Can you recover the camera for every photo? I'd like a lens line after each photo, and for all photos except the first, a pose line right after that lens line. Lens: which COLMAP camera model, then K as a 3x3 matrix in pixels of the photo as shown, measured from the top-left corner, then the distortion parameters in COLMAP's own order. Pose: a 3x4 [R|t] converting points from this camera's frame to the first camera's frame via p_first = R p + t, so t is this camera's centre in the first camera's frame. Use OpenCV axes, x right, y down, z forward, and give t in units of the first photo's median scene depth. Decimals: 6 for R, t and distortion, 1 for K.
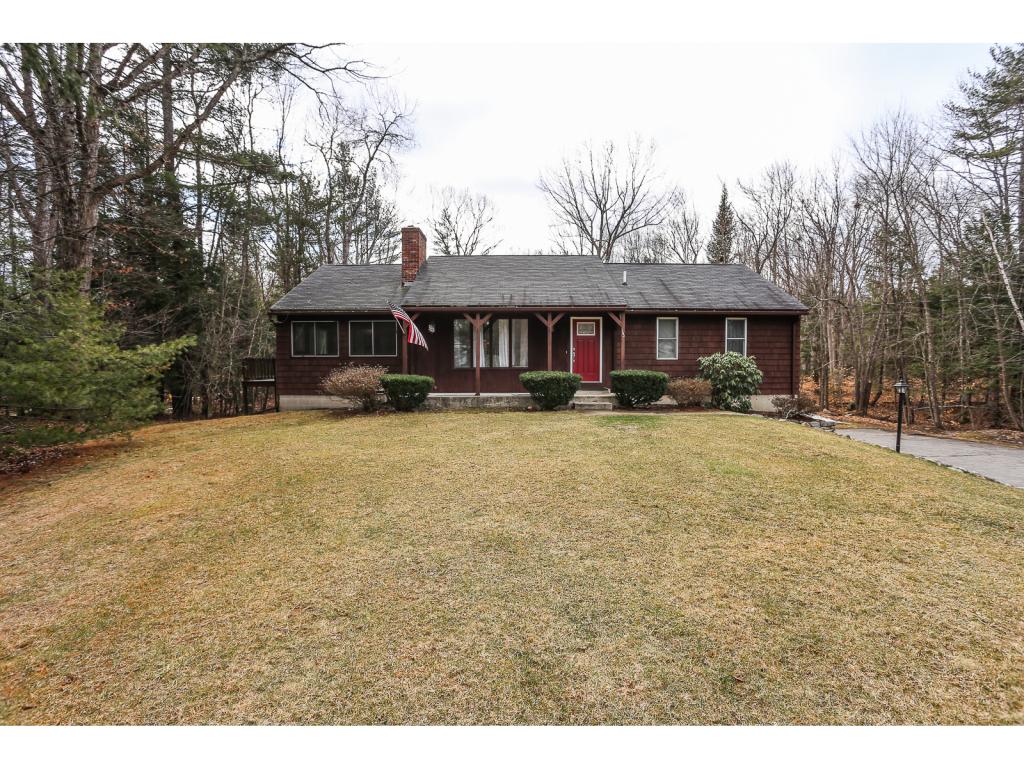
lens RADIAL K [[508.6, 0, 507.9], [0, 508.6, 383.7], [0, 0, 1]] dist [-0.068853, 0.029662]
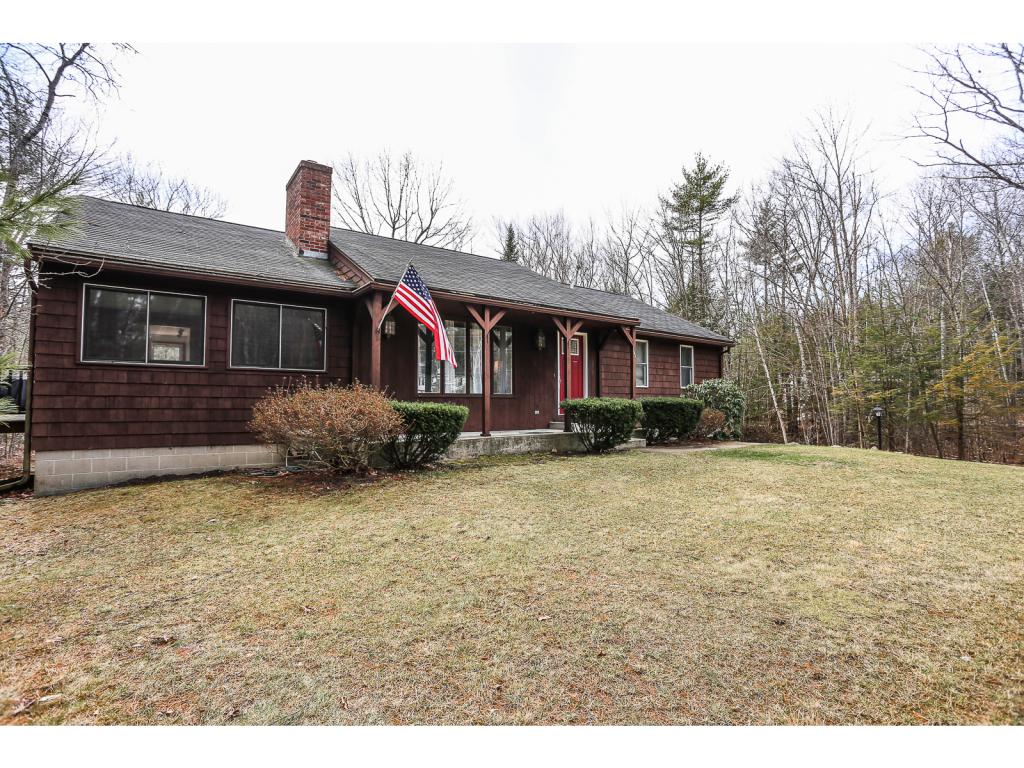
lens RADIAL K [[508.6, 0, 507.9], [0, 508.6, 383.7], [0, 0, 1]] dist [-0.068853, 0.029662]
pose [[0.788263, 0.025461, 0.614811, -0.418758], [0.021128, 0.997435, -0.068395, 0.001859], [-0.614975, 0.066904, 0.785703, 0.455379]]
